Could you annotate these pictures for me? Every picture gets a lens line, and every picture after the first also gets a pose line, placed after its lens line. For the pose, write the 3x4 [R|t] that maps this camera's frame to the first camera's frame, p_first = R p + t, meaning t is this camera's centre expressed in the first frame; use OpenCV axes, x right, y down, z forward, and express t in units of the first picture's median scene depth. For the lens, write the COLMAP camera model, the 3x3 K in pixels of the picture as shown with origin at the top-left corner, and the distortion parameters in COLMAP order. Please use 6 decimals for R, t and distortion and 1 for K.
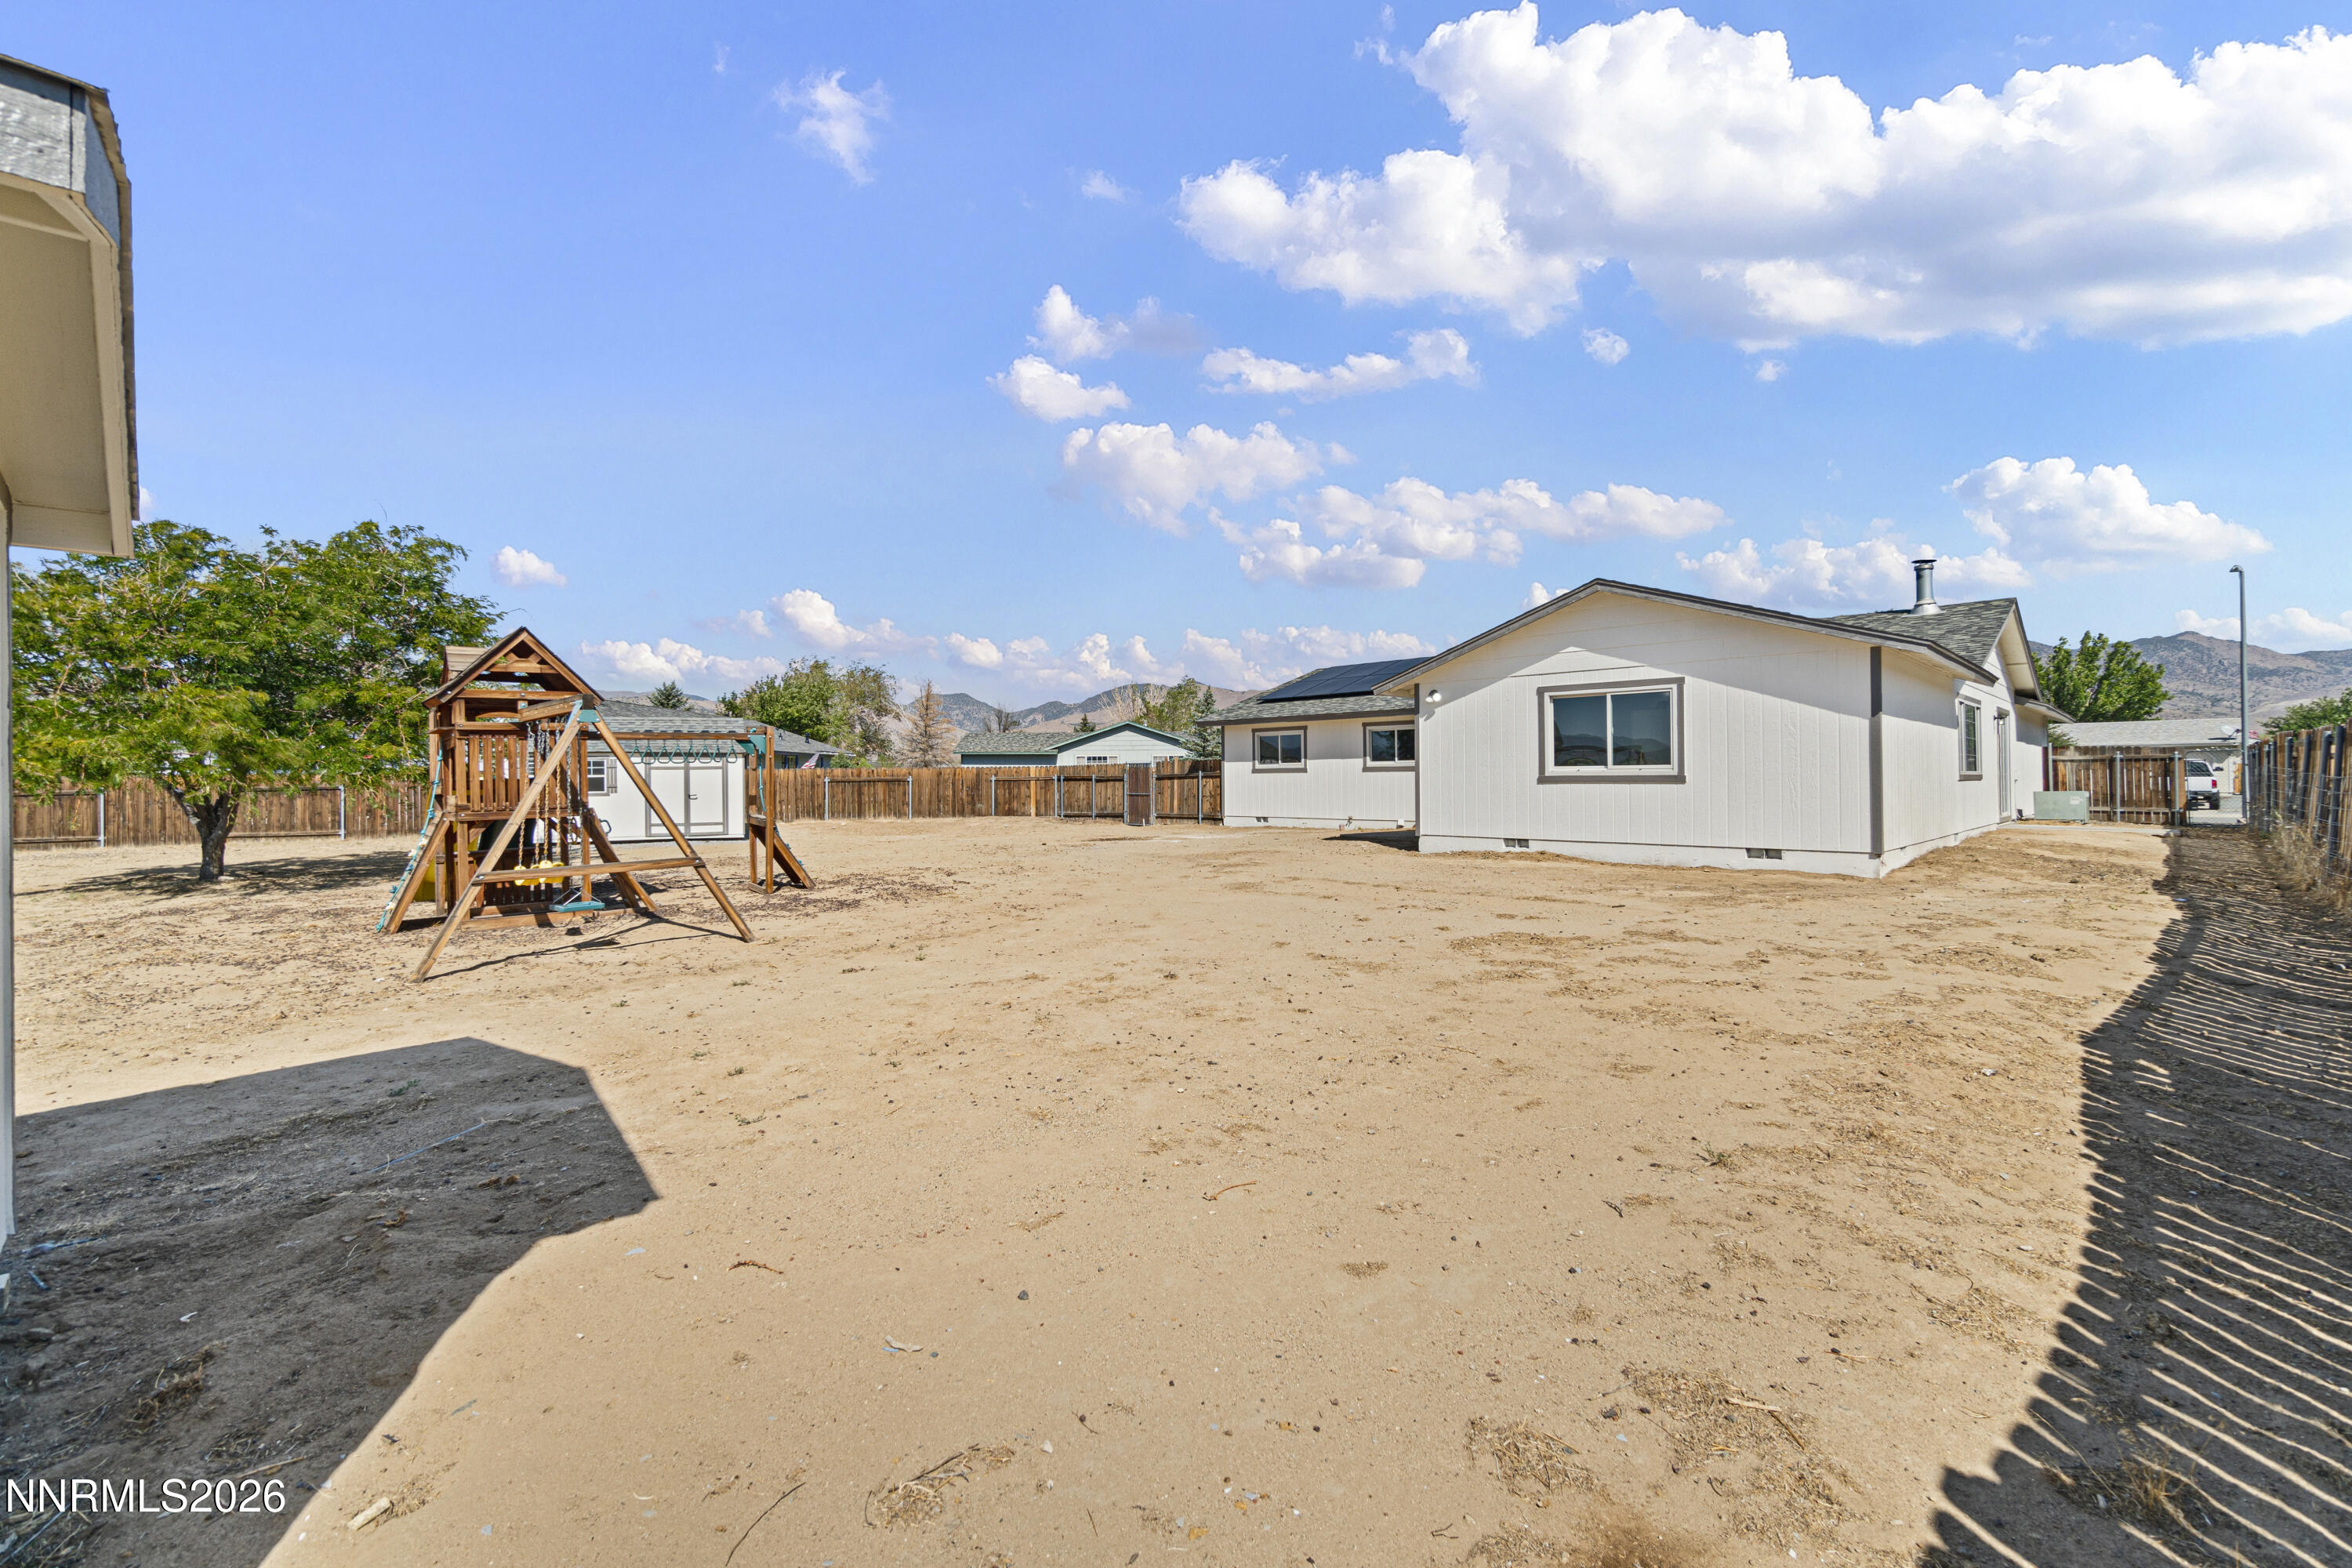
lens RADIAL K [[1016.5, 0, 1175.9], [0, 1016.5, 778.1], [0, 0, 1]] dist [-0.003288, 0.001227]
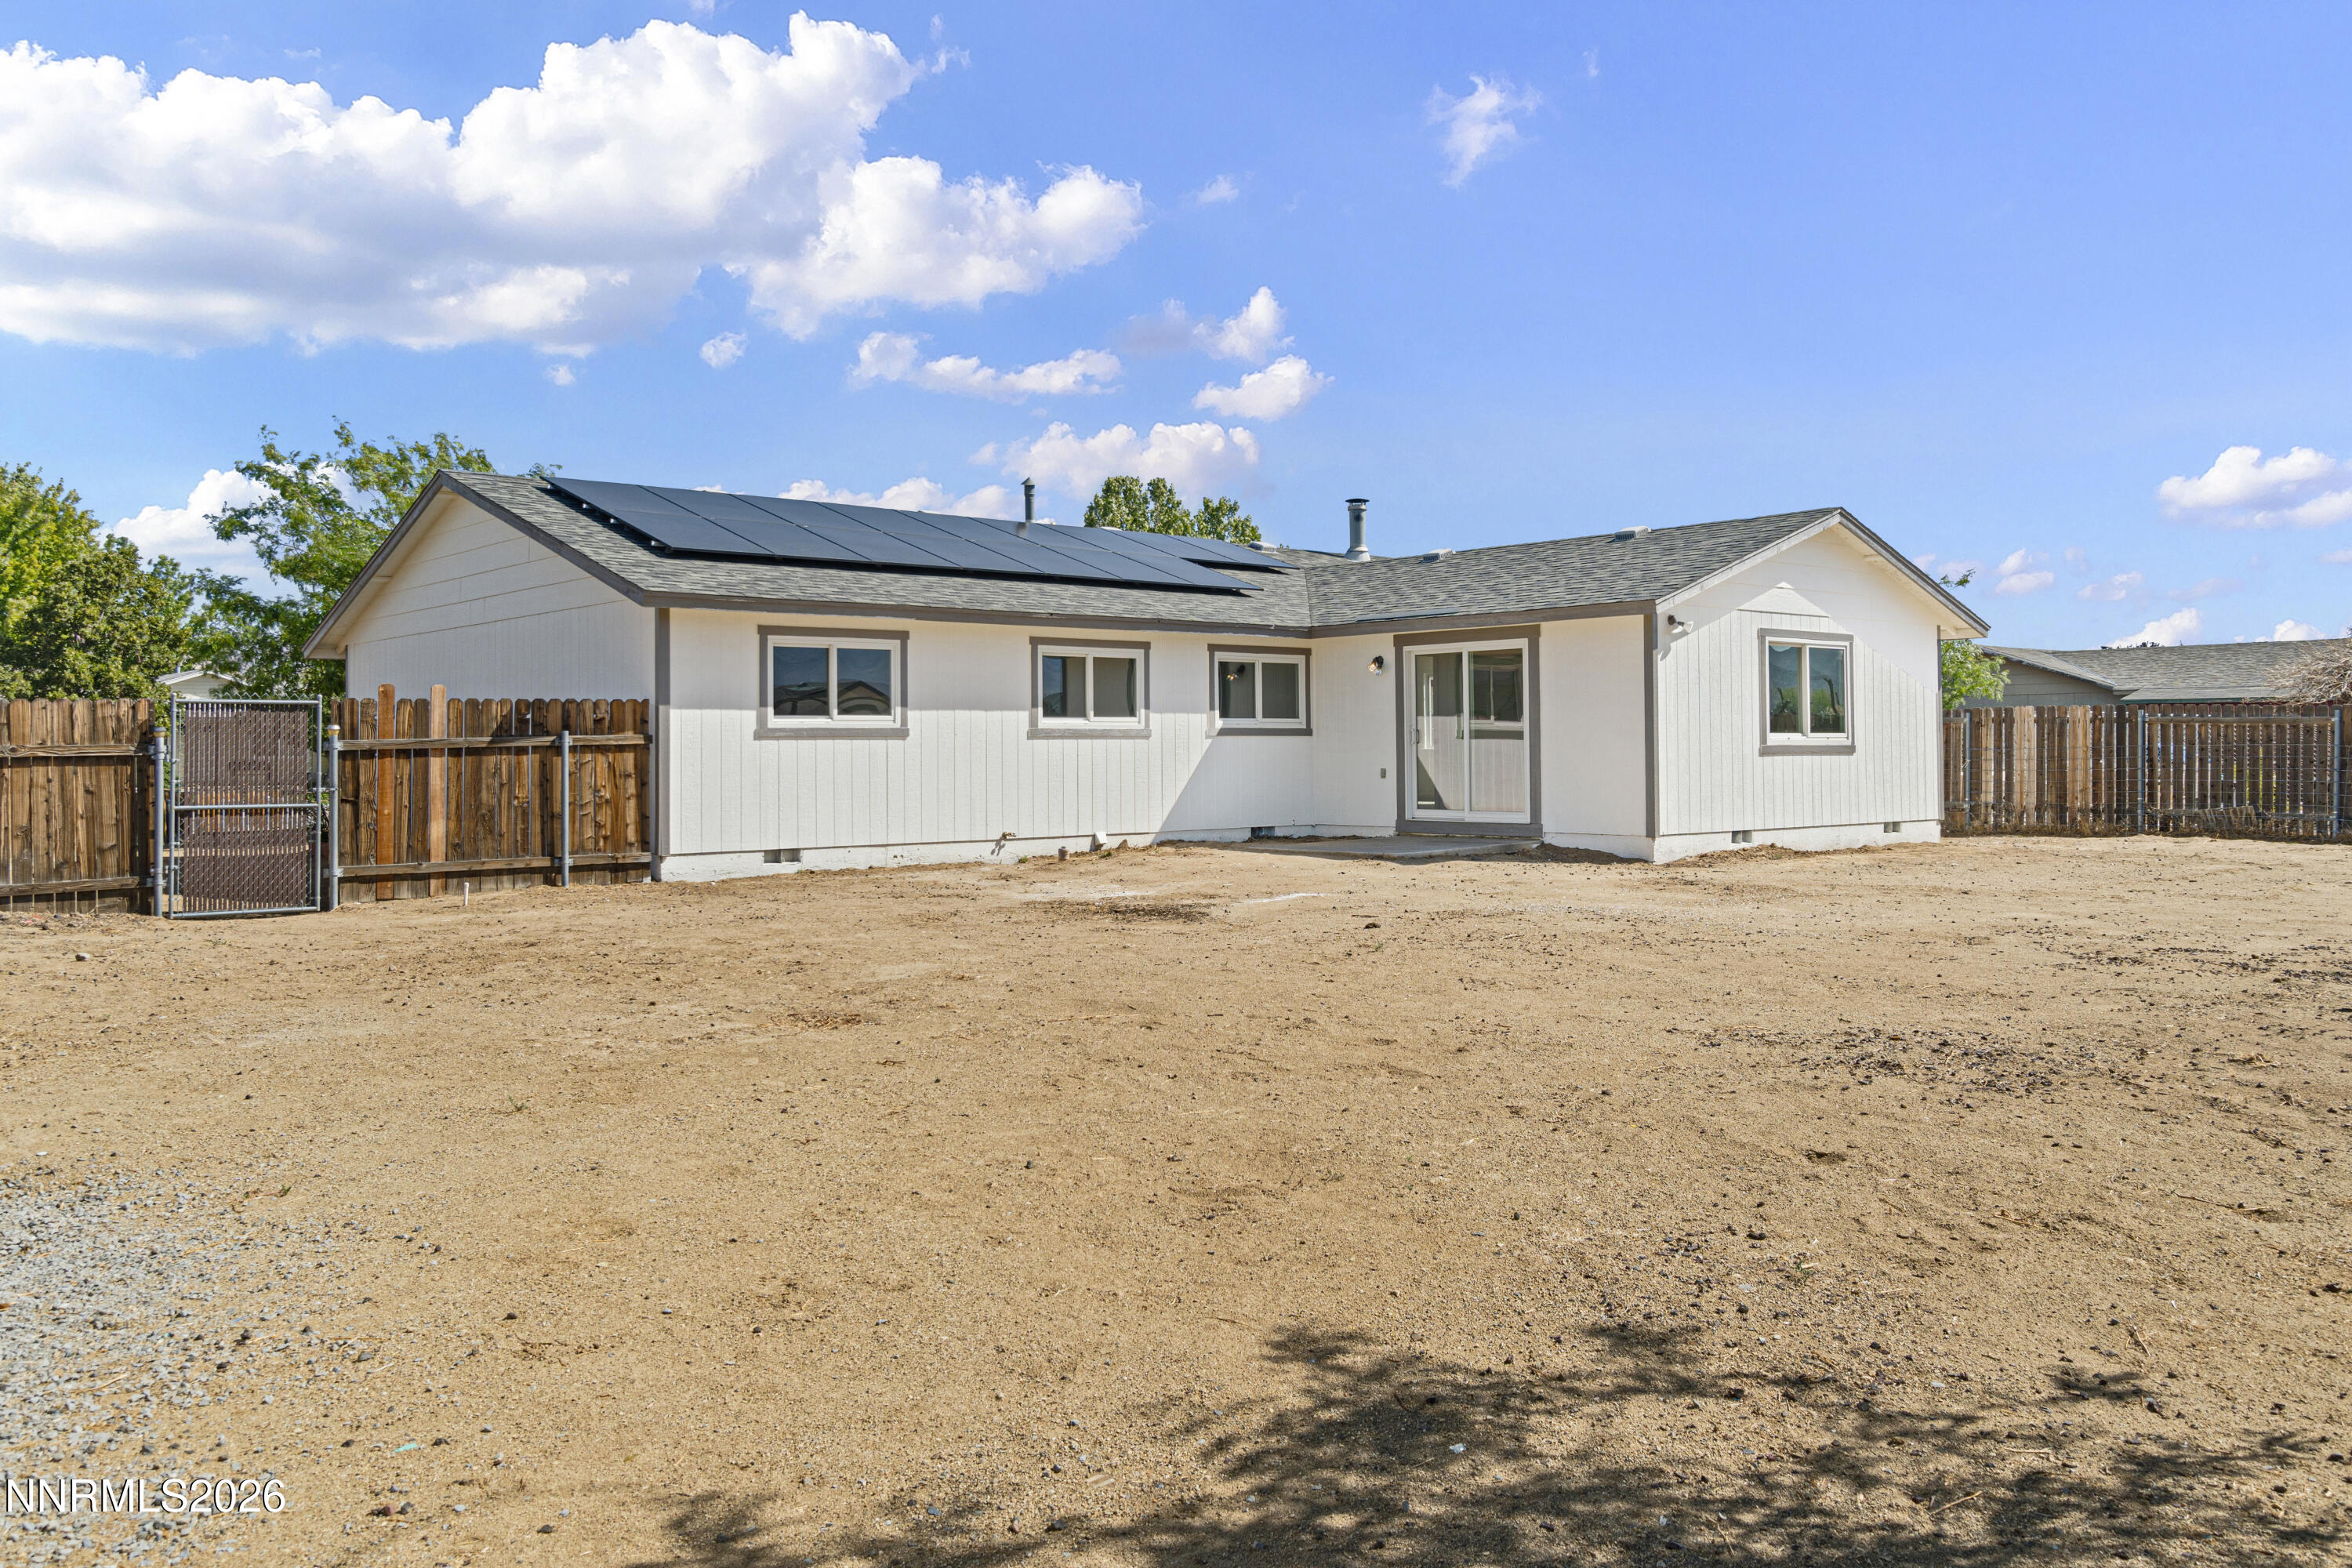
lens RADIAL K [[1848.8, 0, 1179.1], [0, 1848.8, 773.9], [0, 0, 1]] dist [0.002476, 0.000808]
pose [[0.061405, -0.005754, 0.998096, -0.650166], [0.004915, 0.999973, 0.005462, 0.005756], [-0.998101, 0.004570, 0.061432, 0.836406]]
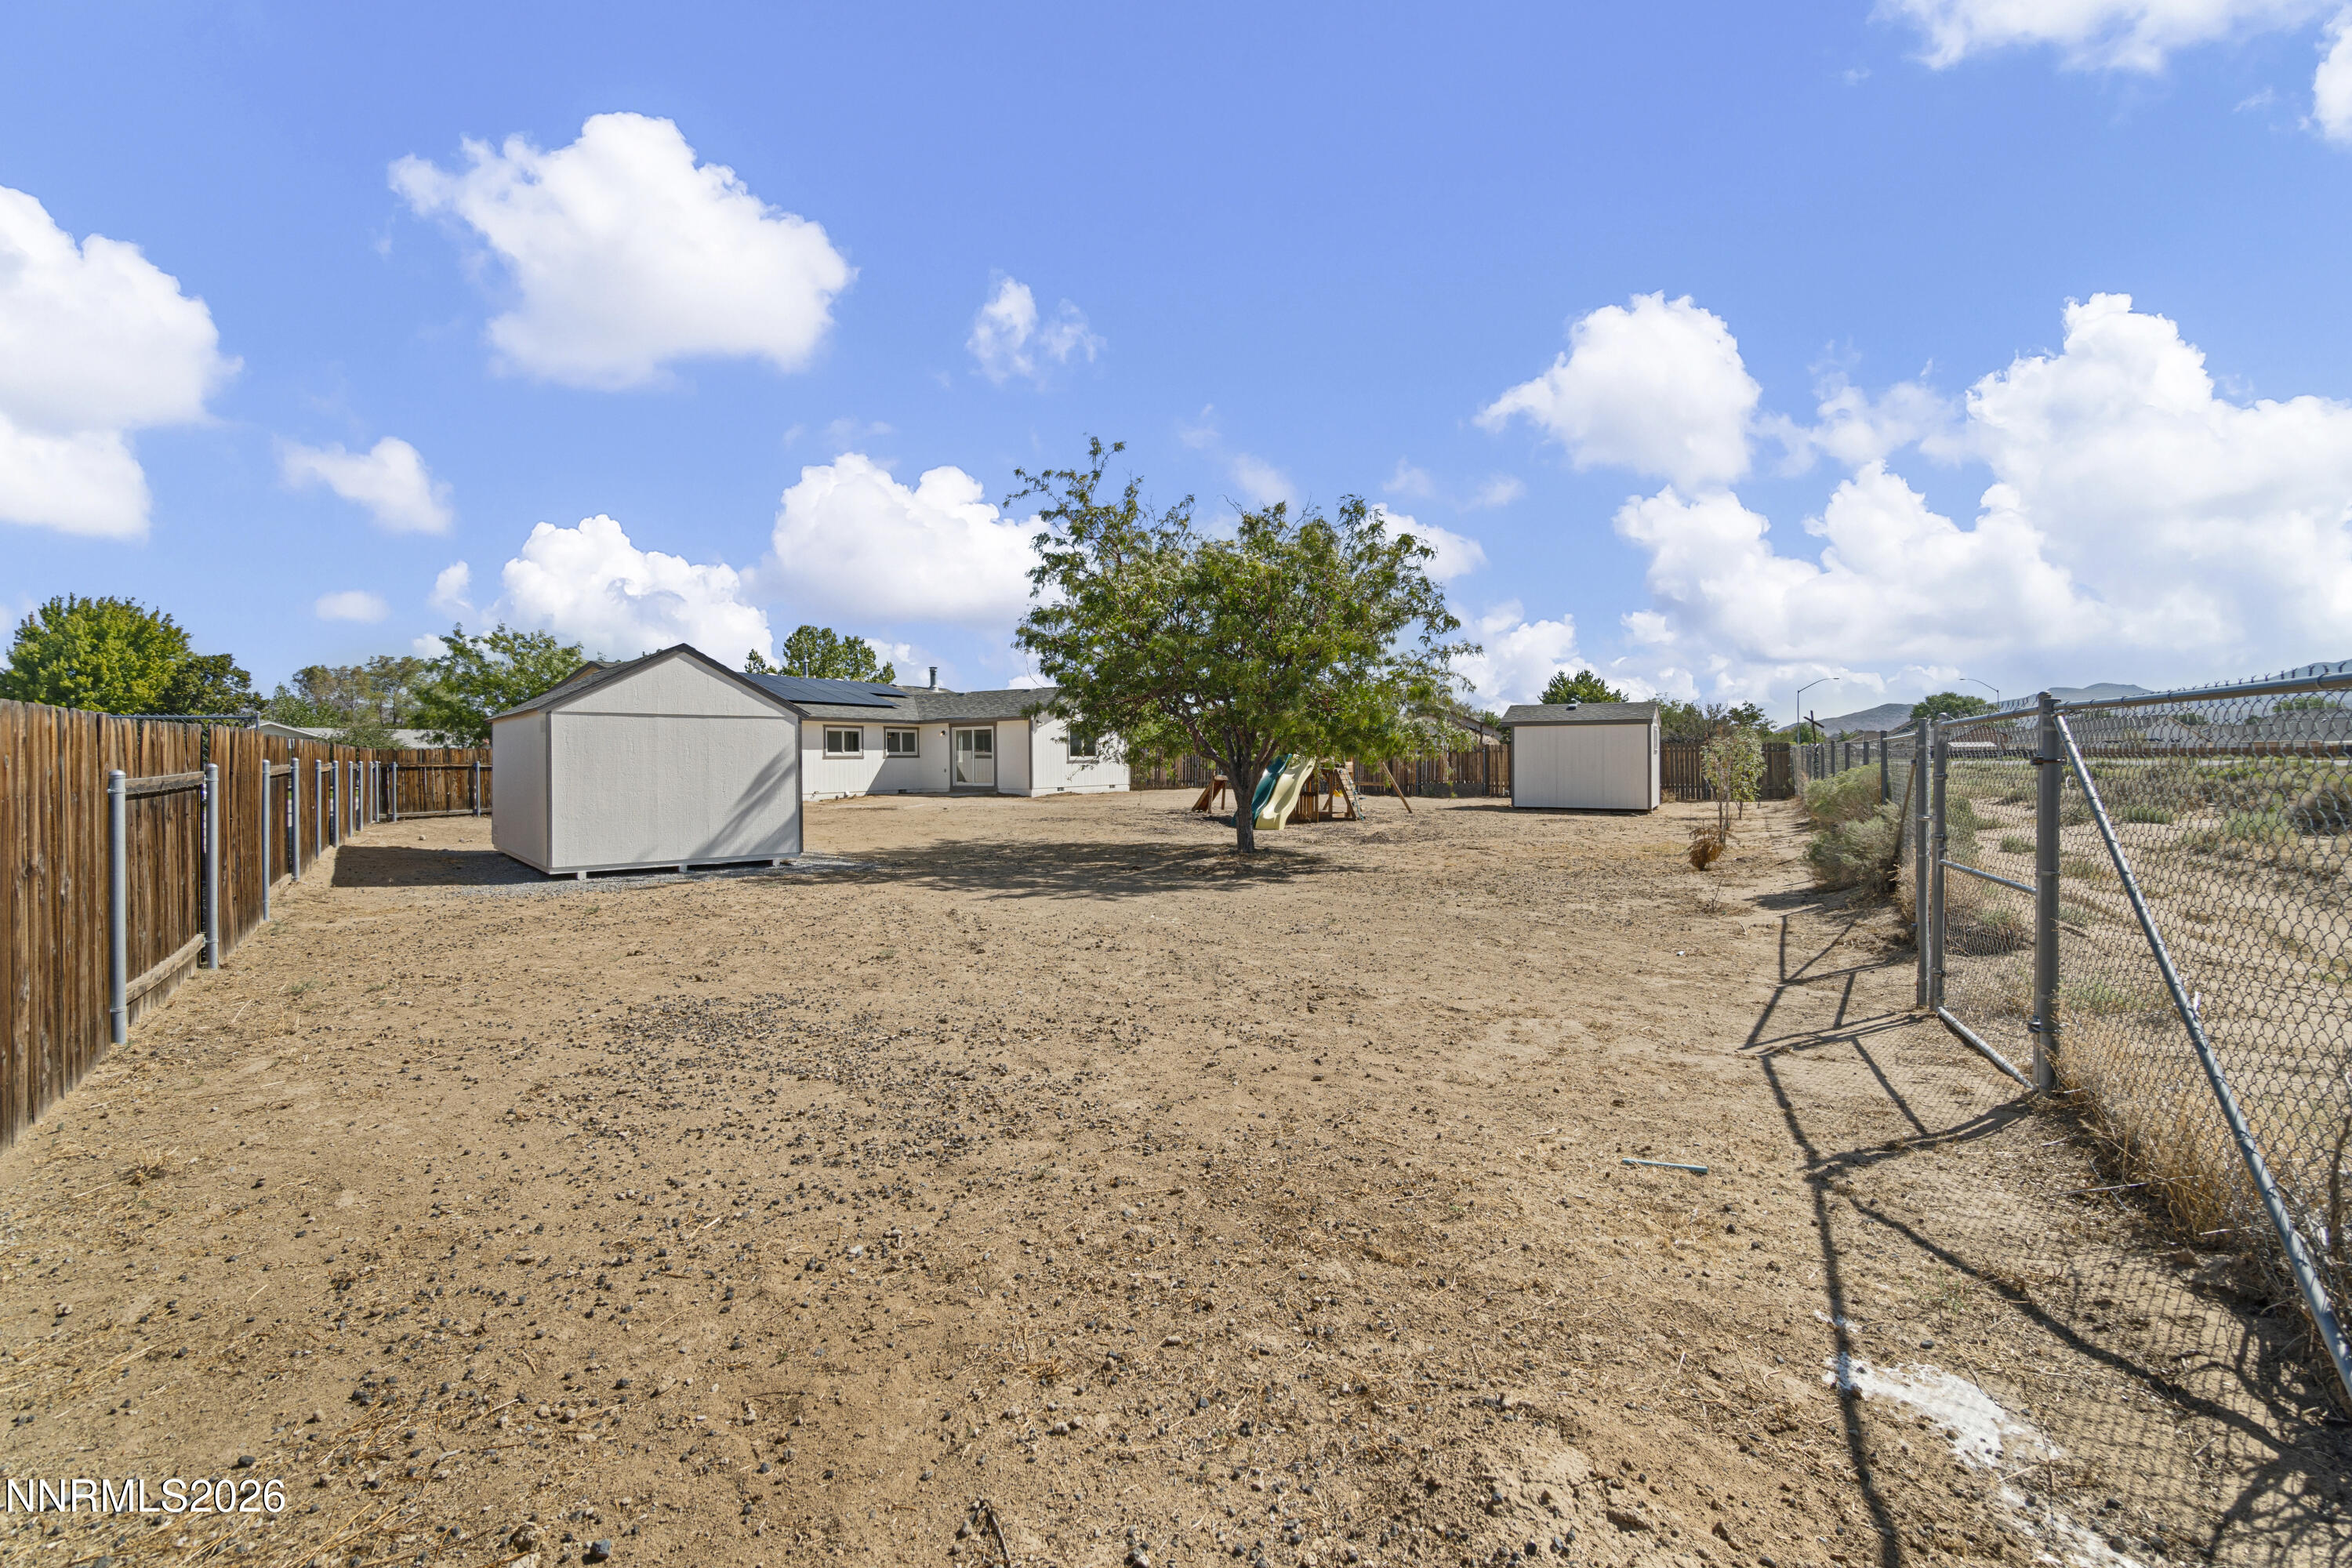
lens RADIAL K [[1016.5, 0, 1184.0], [0, 1016.5, 769.6], [0, 0, 1]] dist [-0.003288, 0.001227]
pose [[-0.283037, -0.002029, 0.959107, -1.263104], [0.011909, 0.999913, 0.005630, 0.005506], [-0.959035, 0.013015, -0.282988, 0.877975]]
